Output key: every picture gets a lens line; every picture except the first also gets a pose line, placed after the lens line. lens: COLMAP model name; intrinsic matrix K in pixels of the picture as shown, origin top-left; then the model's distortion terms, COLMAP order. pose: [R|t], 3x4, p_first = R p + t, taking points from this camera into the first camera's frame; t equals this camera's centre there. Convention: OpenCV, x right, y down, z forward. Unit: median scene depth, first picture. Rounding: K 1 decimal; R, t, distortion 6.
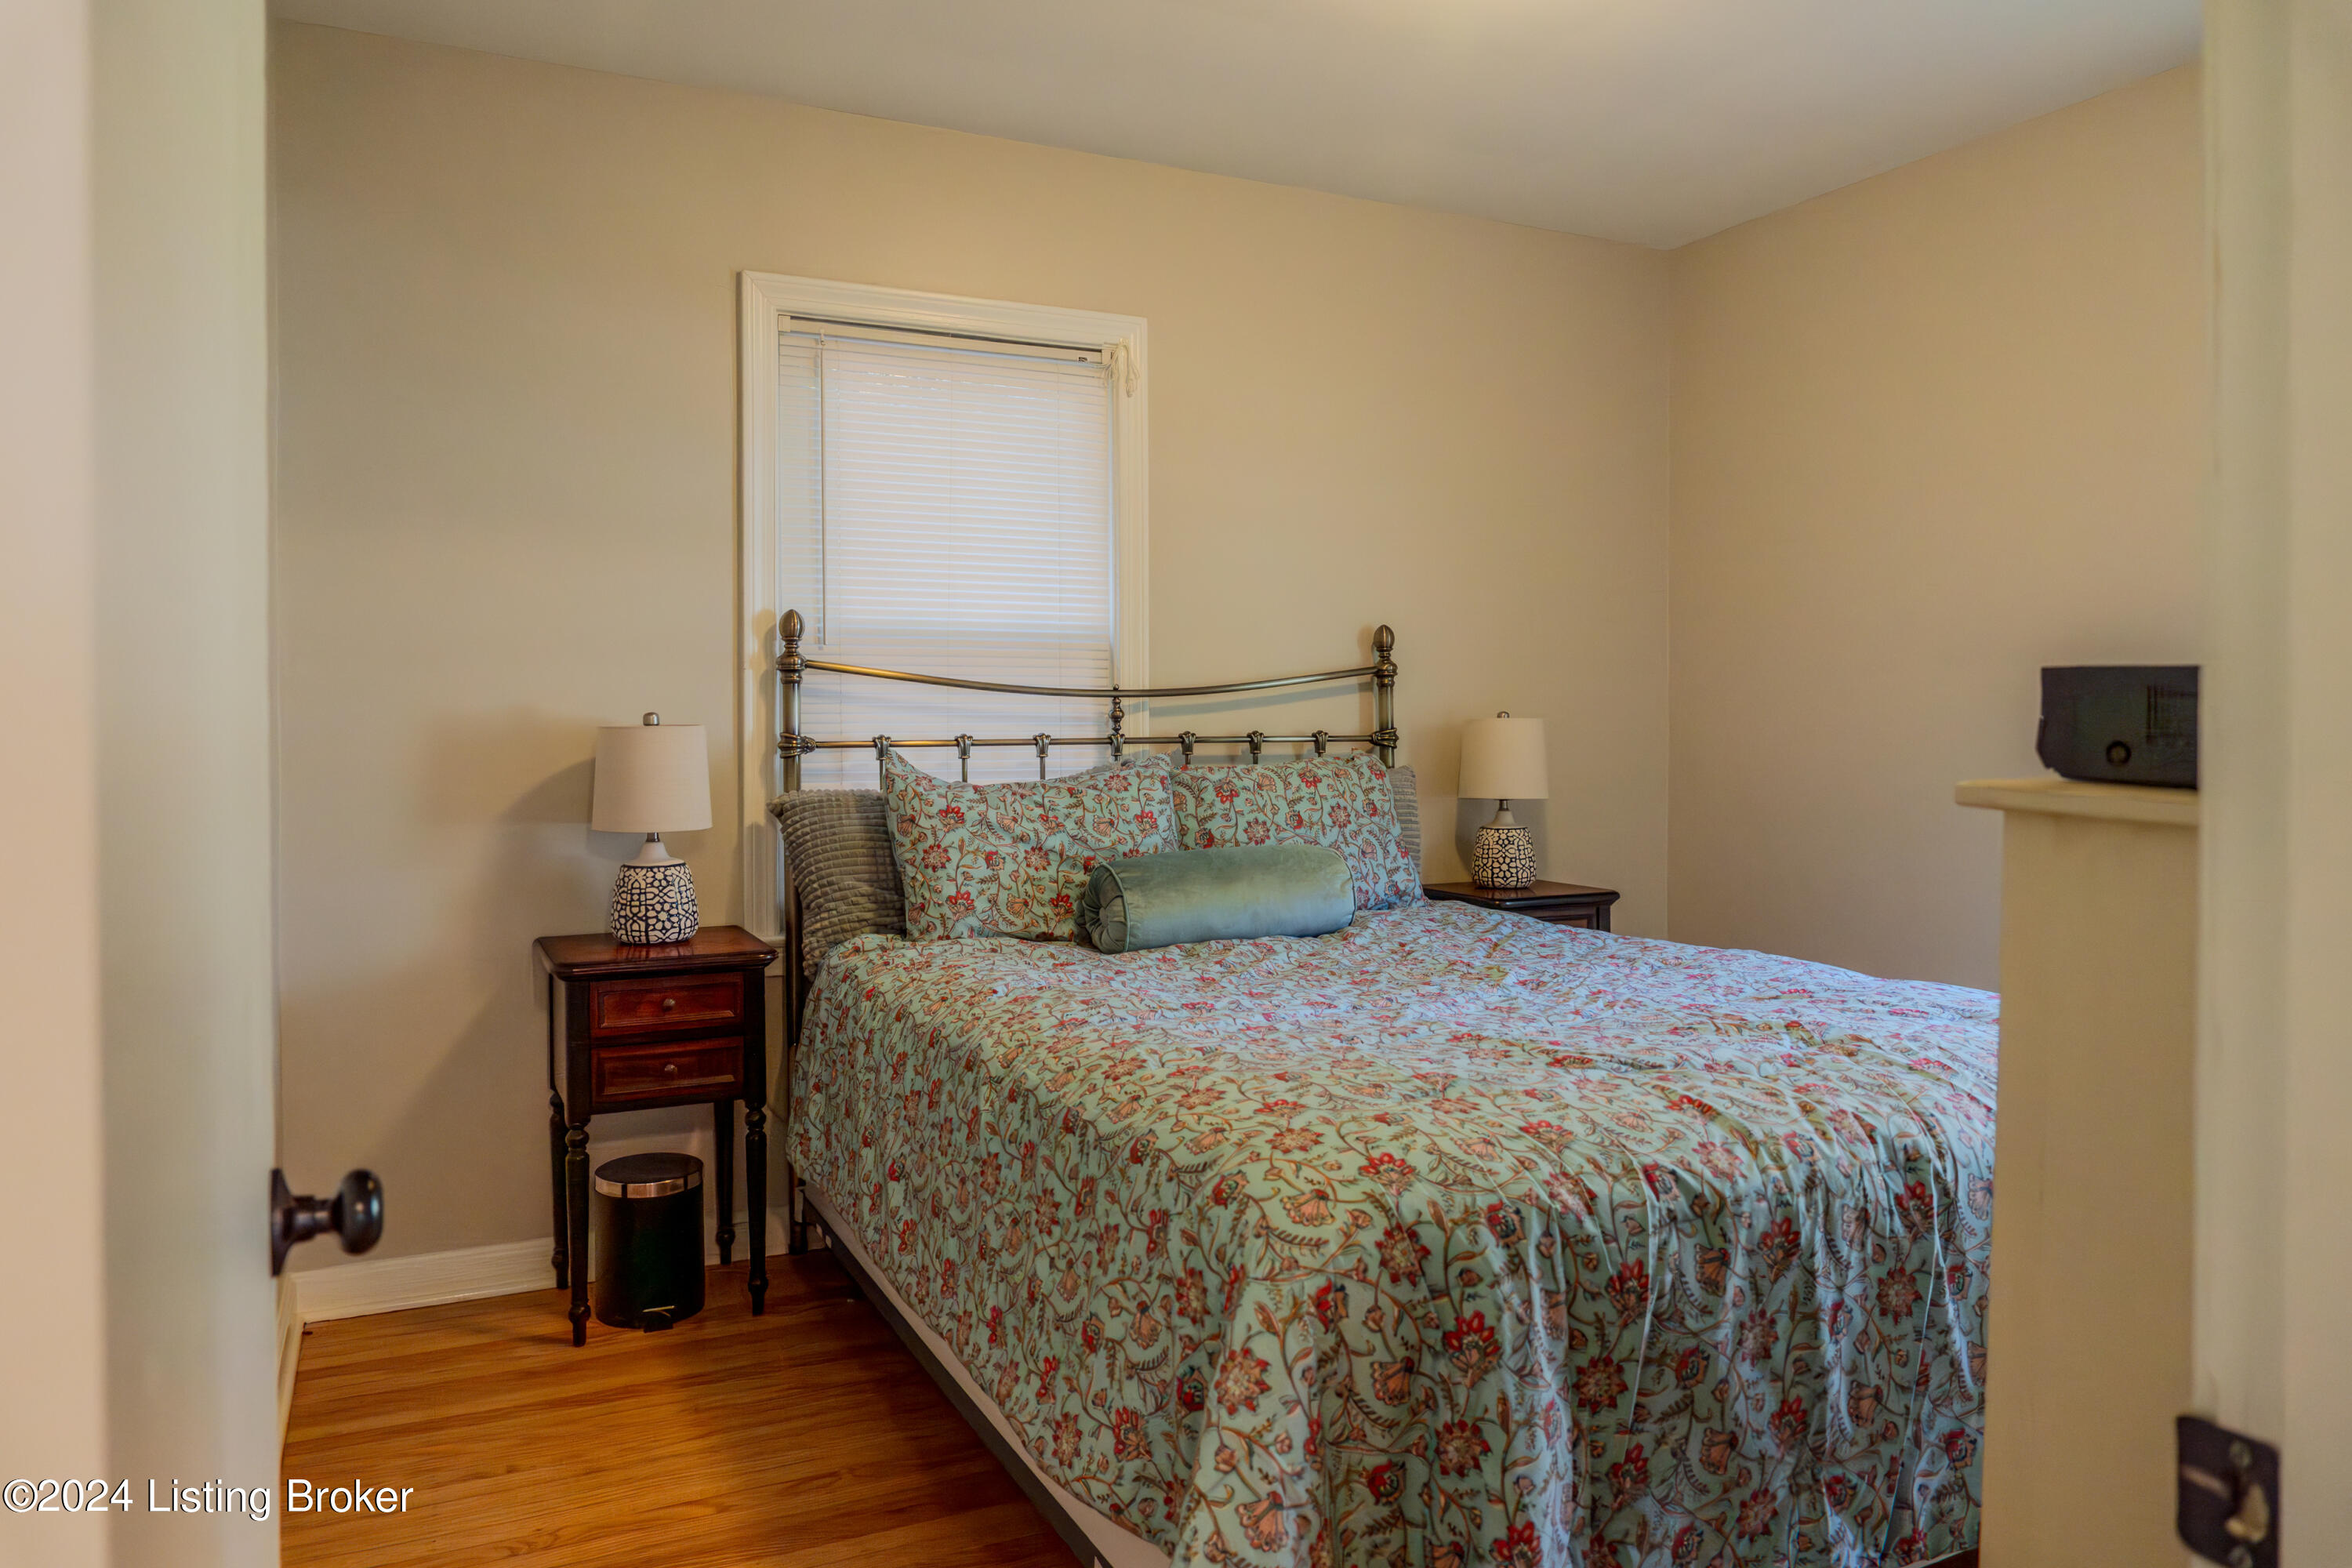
lens RADIAL K [[1667.2, 0, 1175.3], [0, 1667.2, 768.5], [0, 0, 1]] dist [-0.010134, -0.001506]
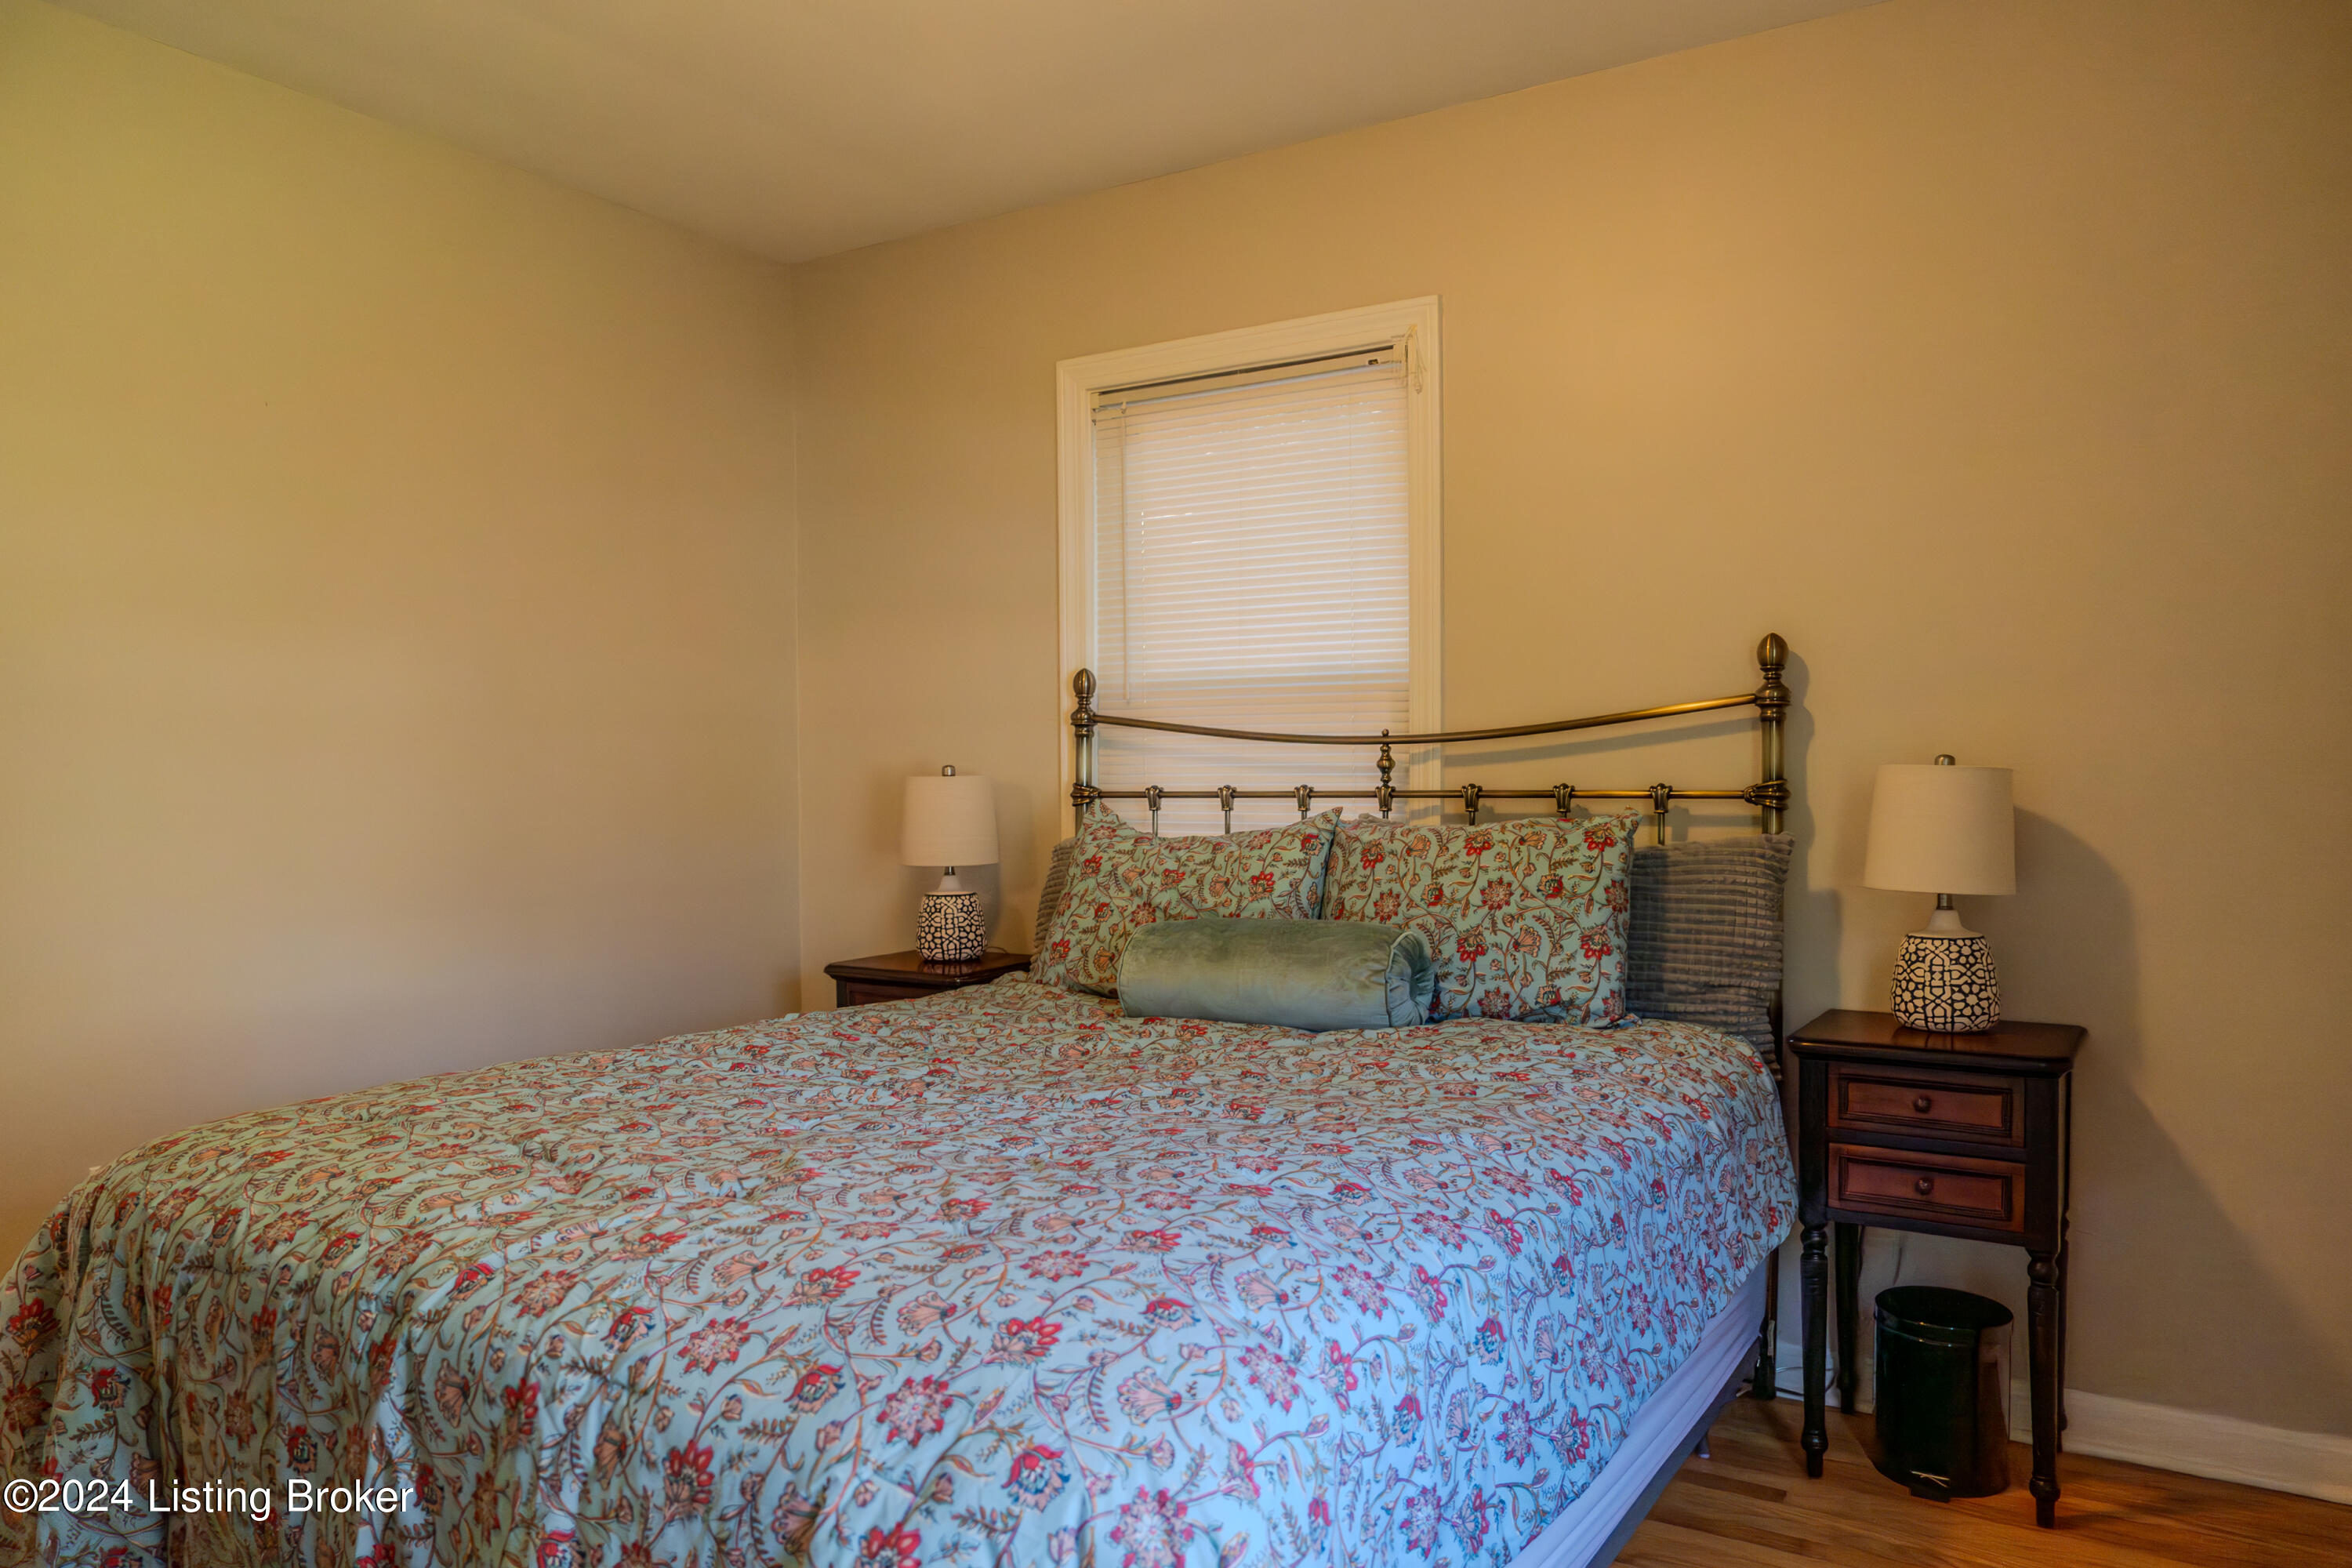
lens RADIAL K [[2034.8, 0, 1175.4], [0, 2034.8, 791.8], [0, 0, 1]] dist [0.009144, 0.000901]
pose [[0.412528, 0.012054, -0.910865, 0.890422], [-0.020290, 0.999786, 0.004041, -0.019963], [0.910719, 0.016814, 0.412684, 0.463968]]
